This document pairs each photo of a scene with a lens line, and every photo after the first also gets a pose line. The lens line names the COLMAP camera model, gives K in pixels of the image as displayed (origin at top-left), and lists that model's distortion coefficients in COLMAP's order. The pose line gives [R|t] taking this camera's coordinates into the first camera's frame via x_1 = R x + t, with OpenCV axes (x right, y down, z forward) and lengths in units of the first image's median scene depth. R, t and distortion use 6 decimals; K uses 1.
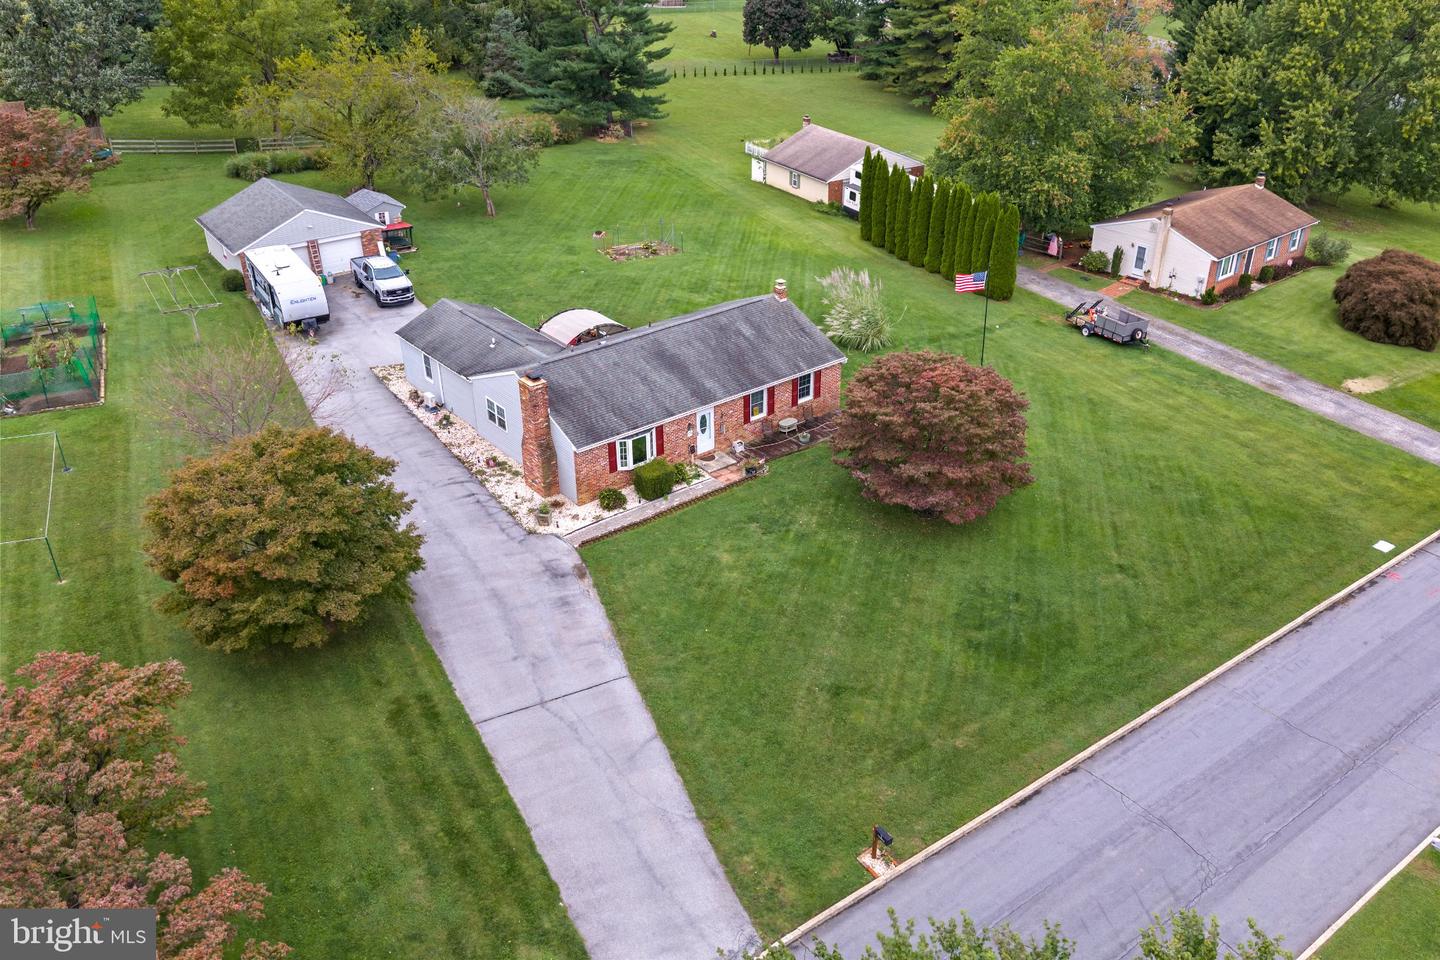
lens RADIAL K [[1201.7, 0, 719.1], [0, 1201.7, 470.7], [0, 0, 1]] dist [0.009301, -0.017851]
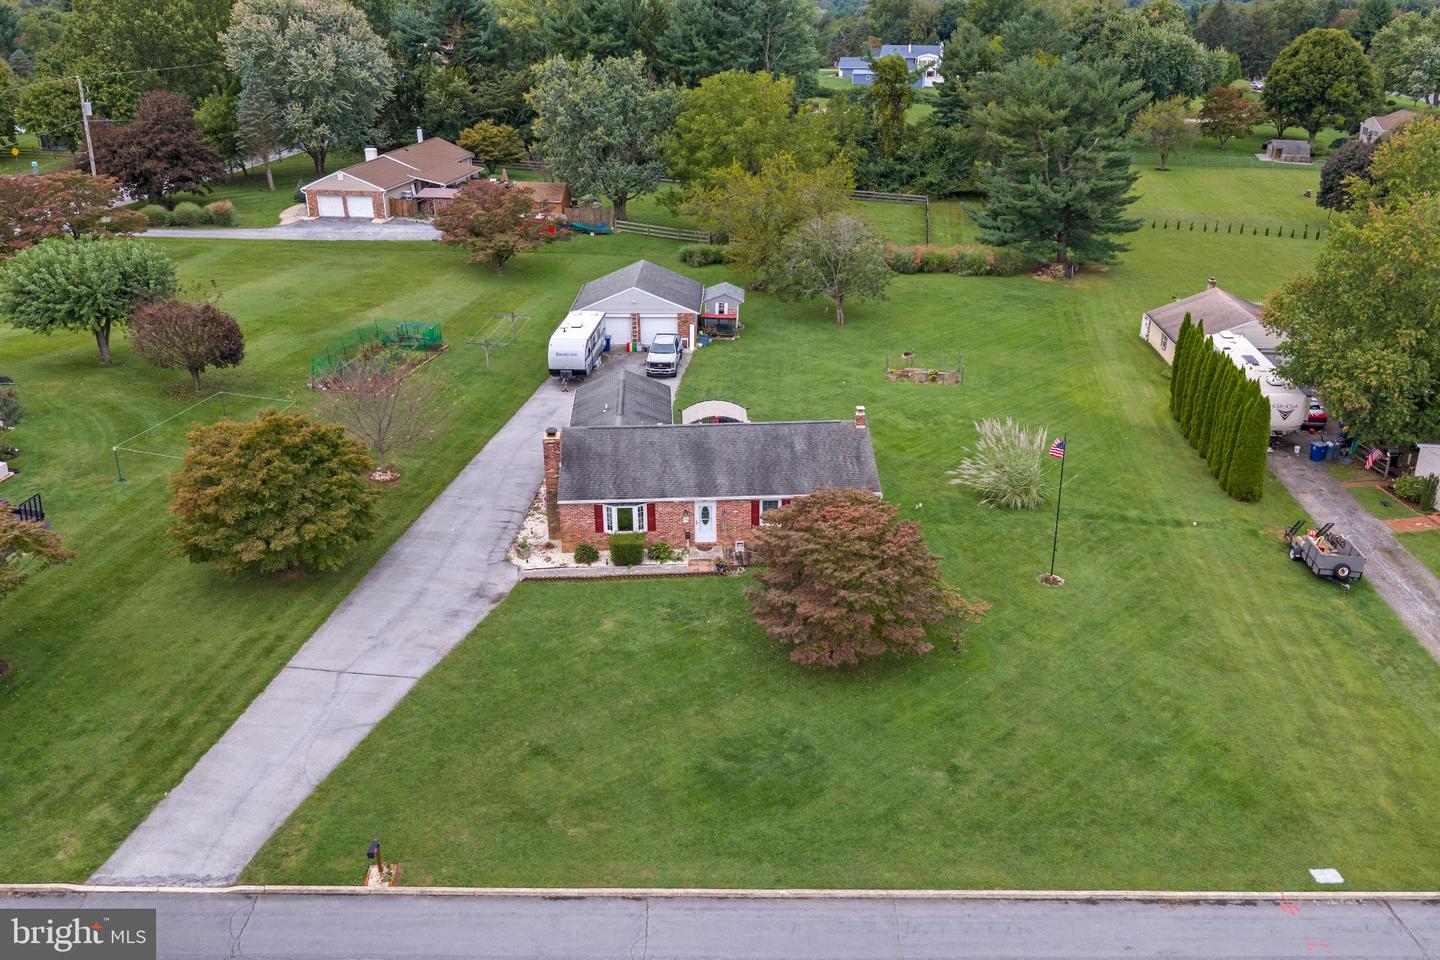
lens RADIAL K [[1187.1, 0, 720.0], [0, 1187.1, 480.0], [0, 0, 1]] dist [0.026779, -0.048000]
pose [[0.811762, 0.226594, -0.538235, 0.589618], [-0.275693, 0.961181, -0.011145, -0.064429], [0.514816, 0.157435, 0.842721, 0.121276]]
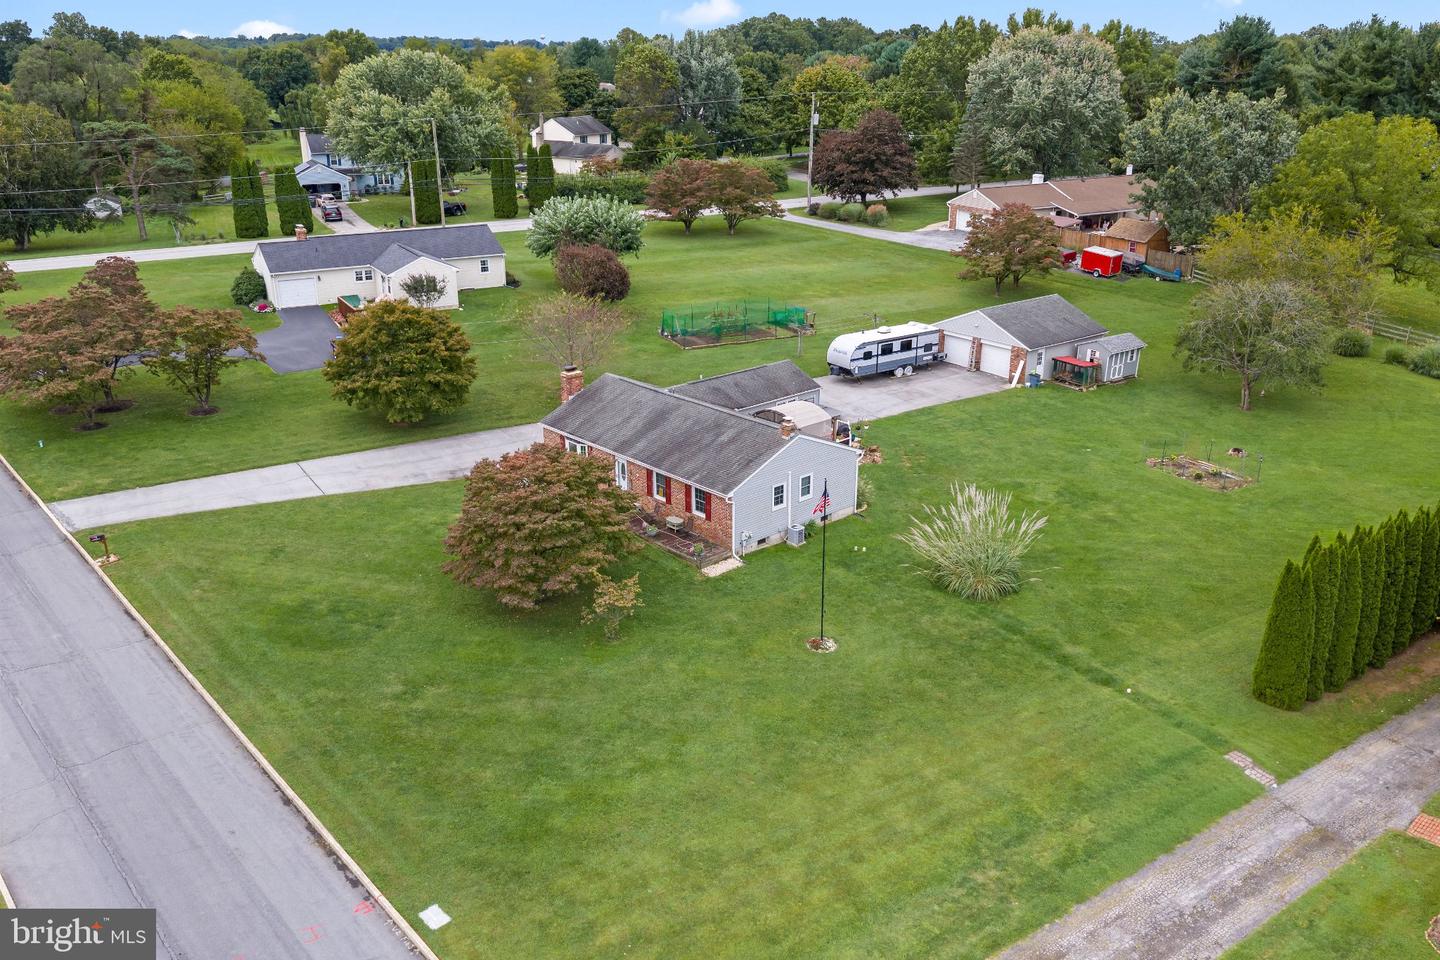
lens RADIAL K [[1187.1, 0, 720.0], [0, 1187.1, 480.0], [0, 0, 1]] dist [0.026779, -0.048000]
pose [[0.062322, 0.347811, -0.935491, 1.112289], [-0.472893, 0.835712, 0.279209, -0.413217], [0.878913, 0.424987, 0.216561, 0.888741]]
